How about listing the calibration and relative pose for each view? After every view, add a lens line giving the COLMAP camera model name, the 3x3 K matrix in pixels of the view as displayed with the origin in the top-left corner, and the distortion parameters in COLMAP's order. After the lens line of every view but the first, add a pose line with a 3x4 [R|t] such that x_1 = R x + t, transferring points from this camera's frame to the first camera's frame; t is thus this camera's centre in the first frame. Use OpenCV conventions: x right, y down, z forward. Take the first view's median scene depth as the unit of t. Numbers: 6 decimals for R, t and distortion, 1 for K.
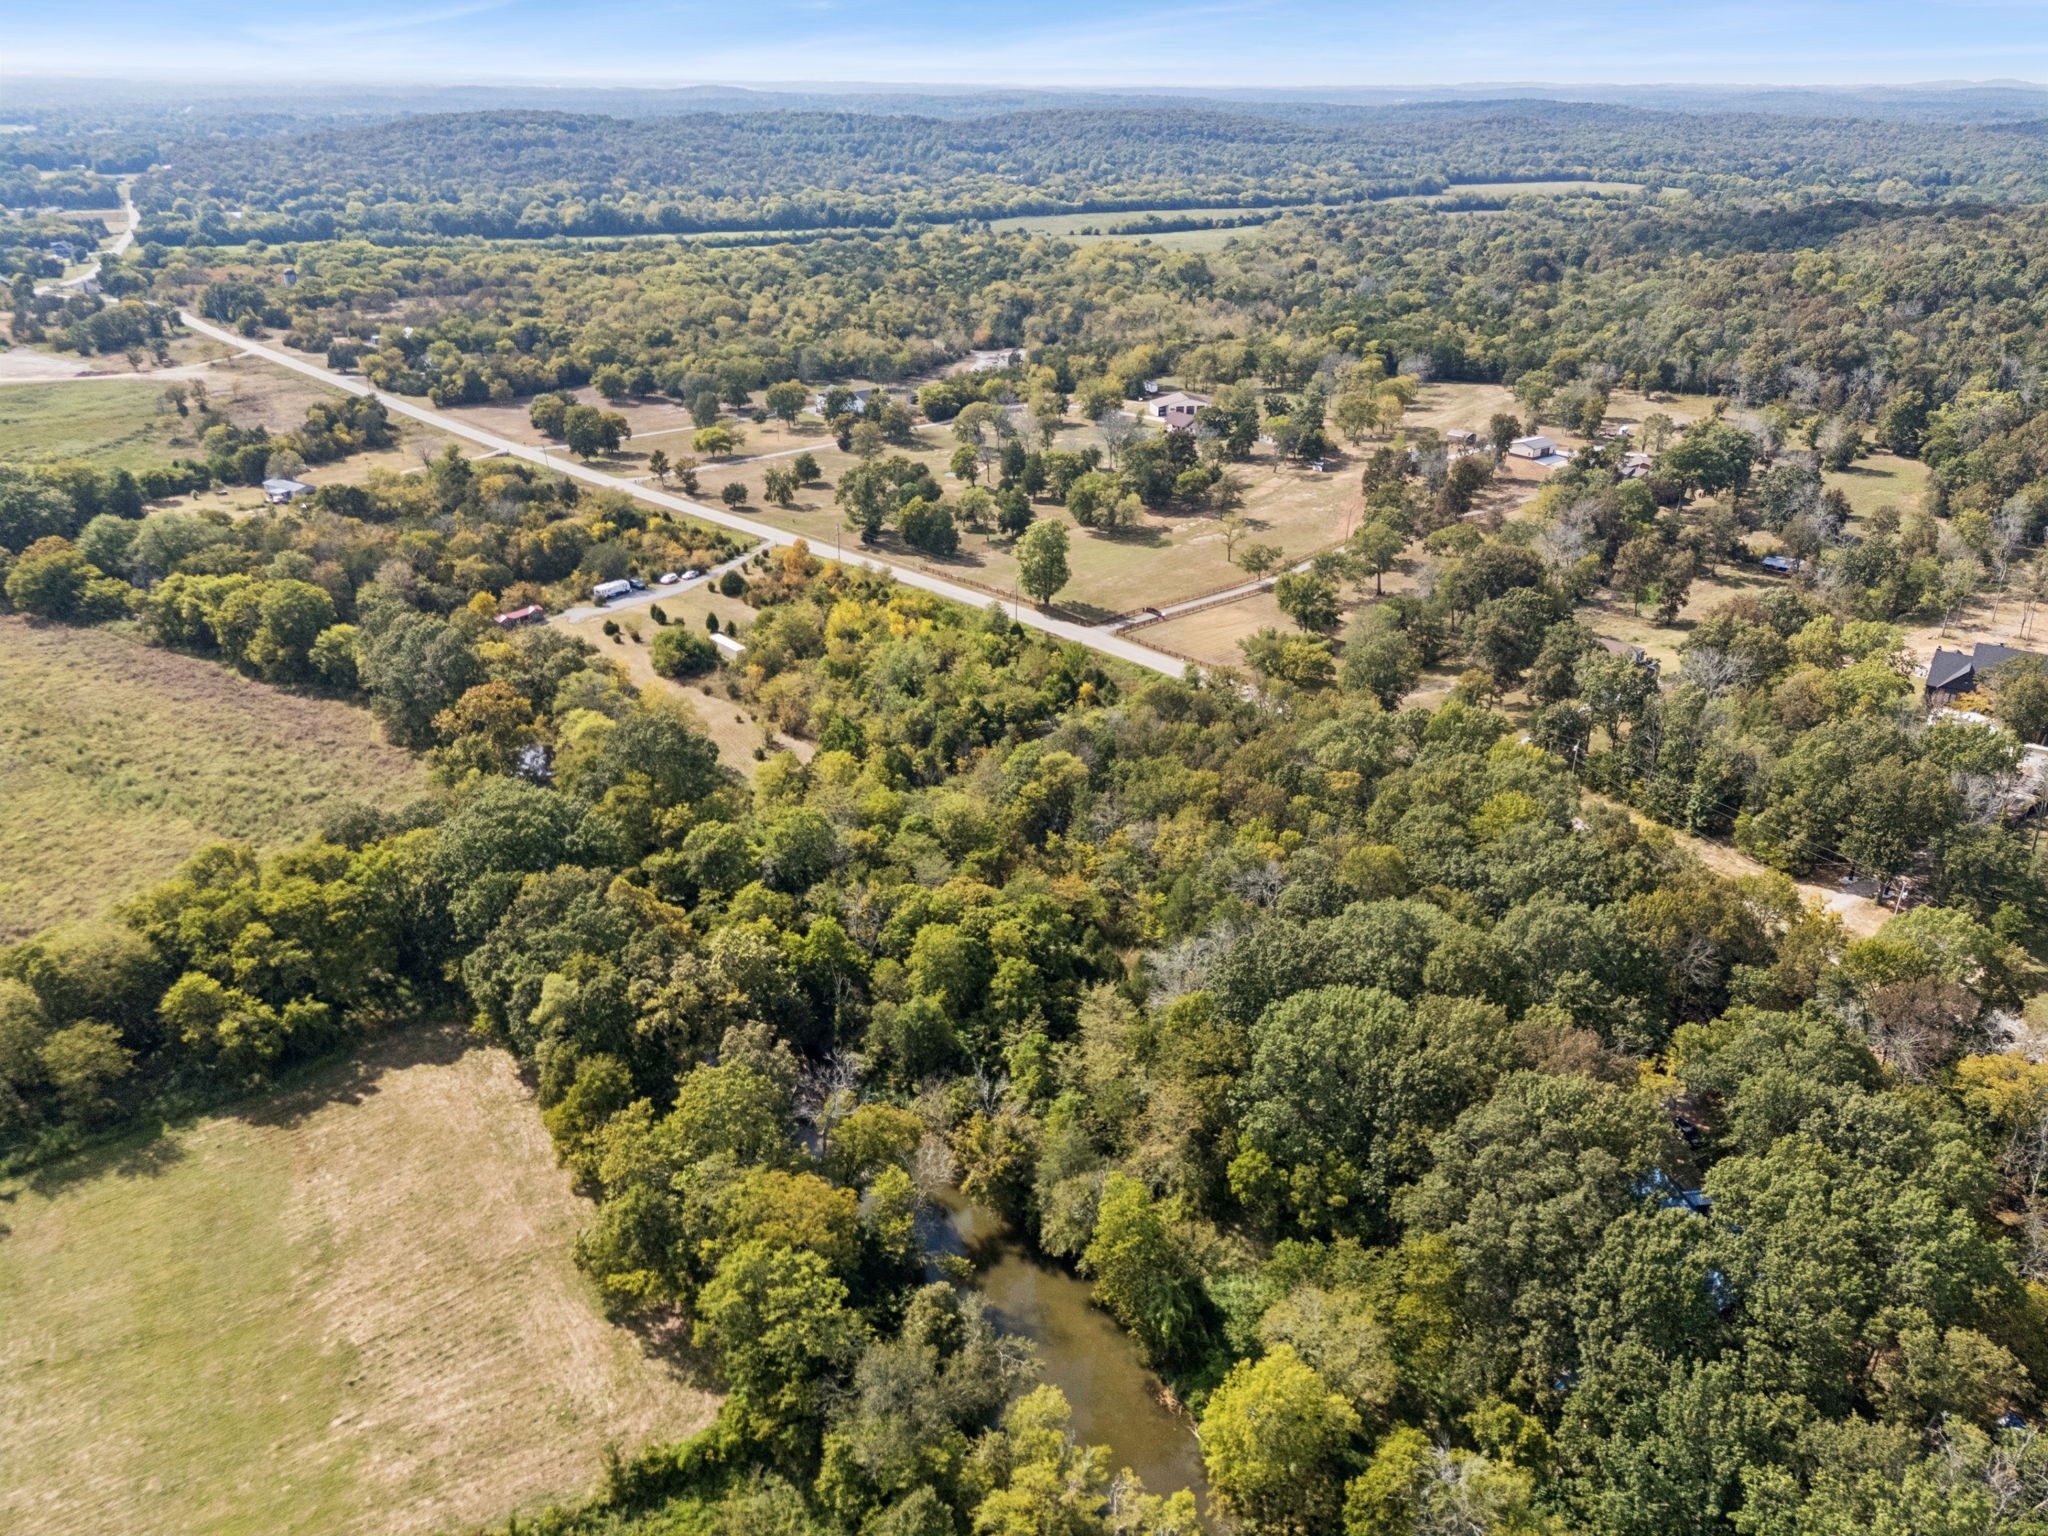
lens RADIAL K [[1496.6, 0, 1026.5], [0, 1496.6, 777.2], [0, 0, 1]] dist [0.066765, -0.052746]
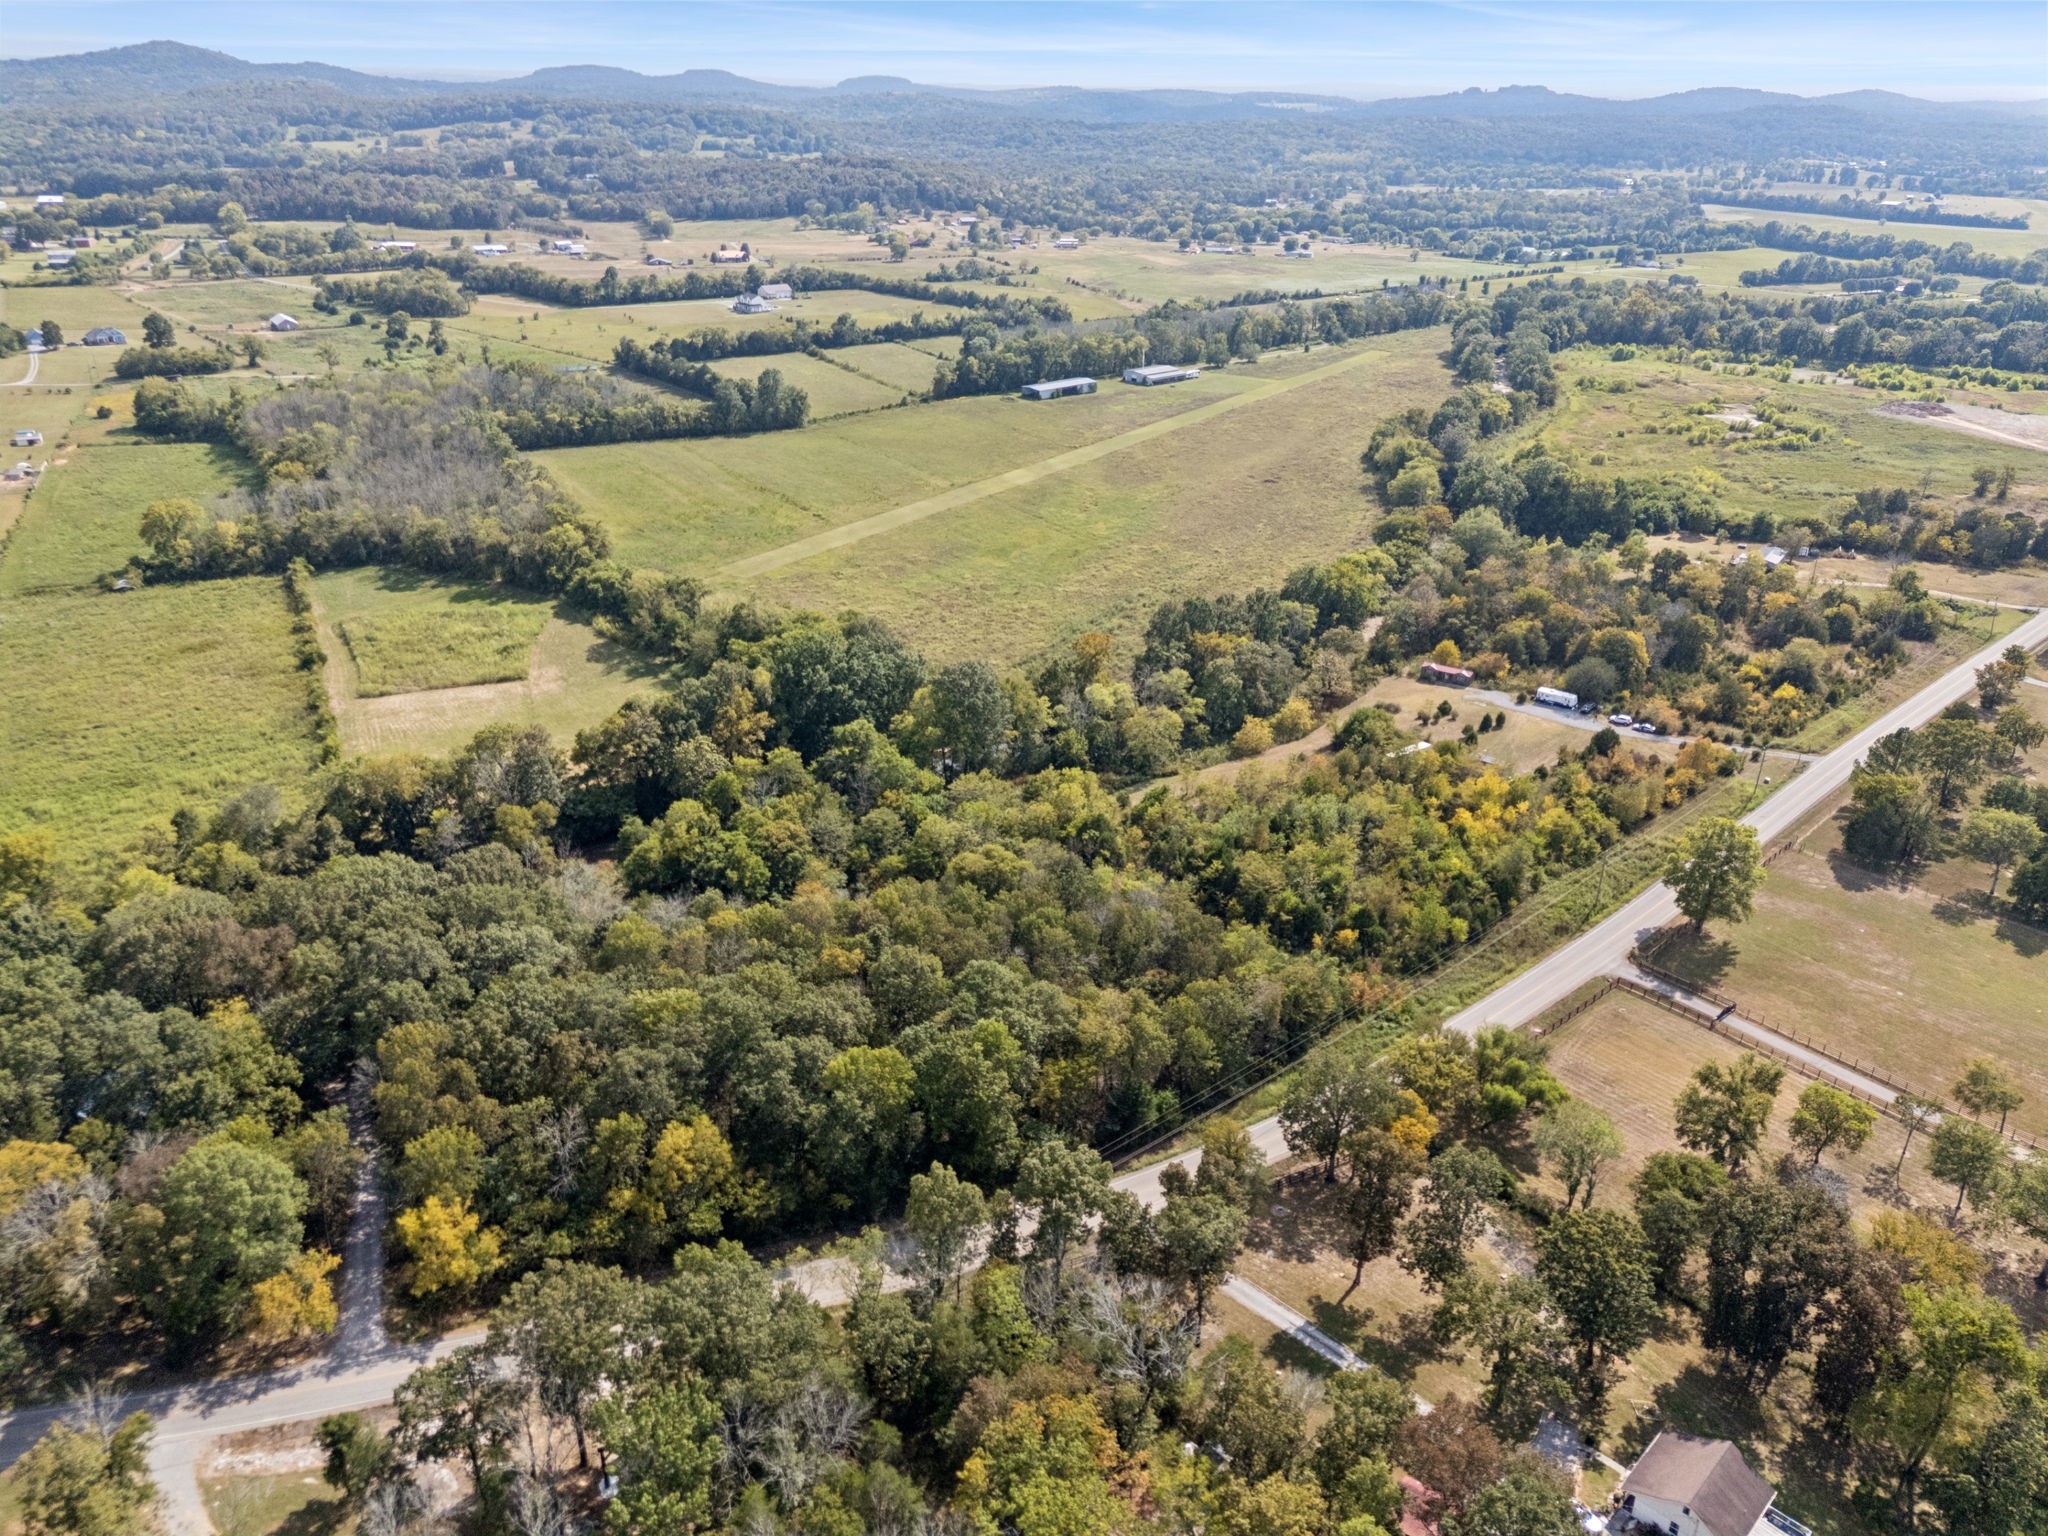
lens RADIAL K [[1514.7, 0, 1013.6], [0, 1514.7, 767.4], [0, 0, 1]] dist [0.064675, -0.052489]
pose [[-0.017983, 0.402430, -0.915274, 0.628693], [-0.428427, 0.824022, 0.370725, -0.299667], [0.903397, 0.398795, 0.157594, 0.563648]]
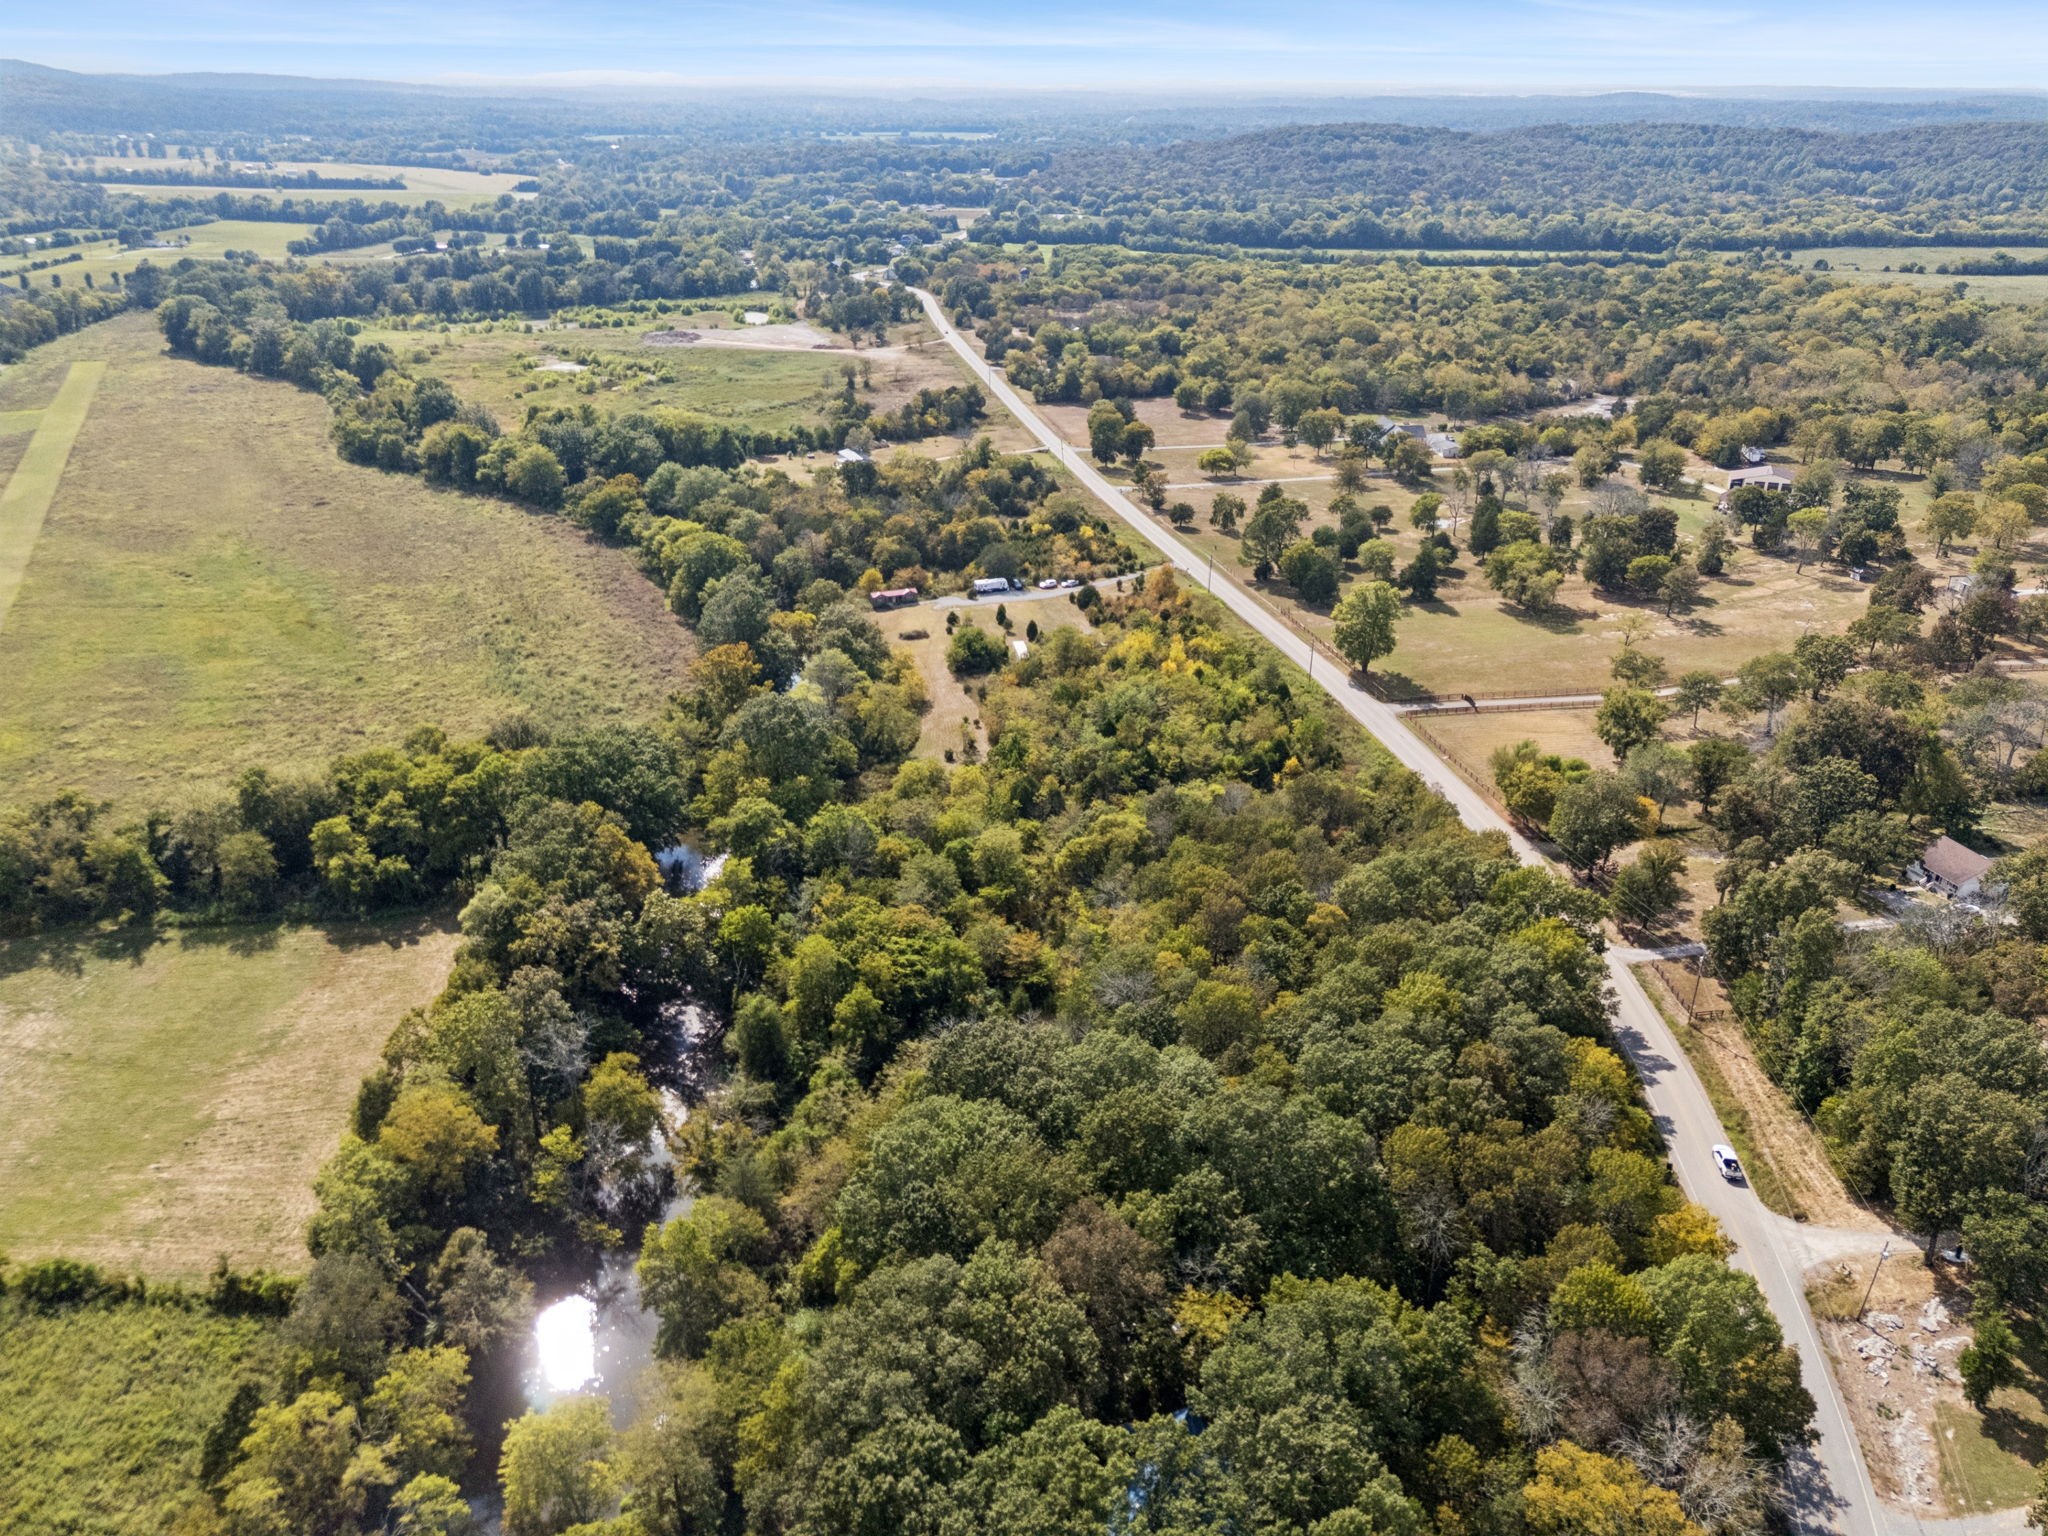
lens RADIAL K [[1496.6, 0, 1028.0], [0, 1496.6, 775.8], [0, 0, 1]] dist [0.066765, -0.052746]
pose [[0.853519, 0.219380, -0.472628, 0.288900], [-0.221664, 0.973753, 0.051684, -0.052951], [0.471561, 0.060651, 0.879745, 0.075449]]
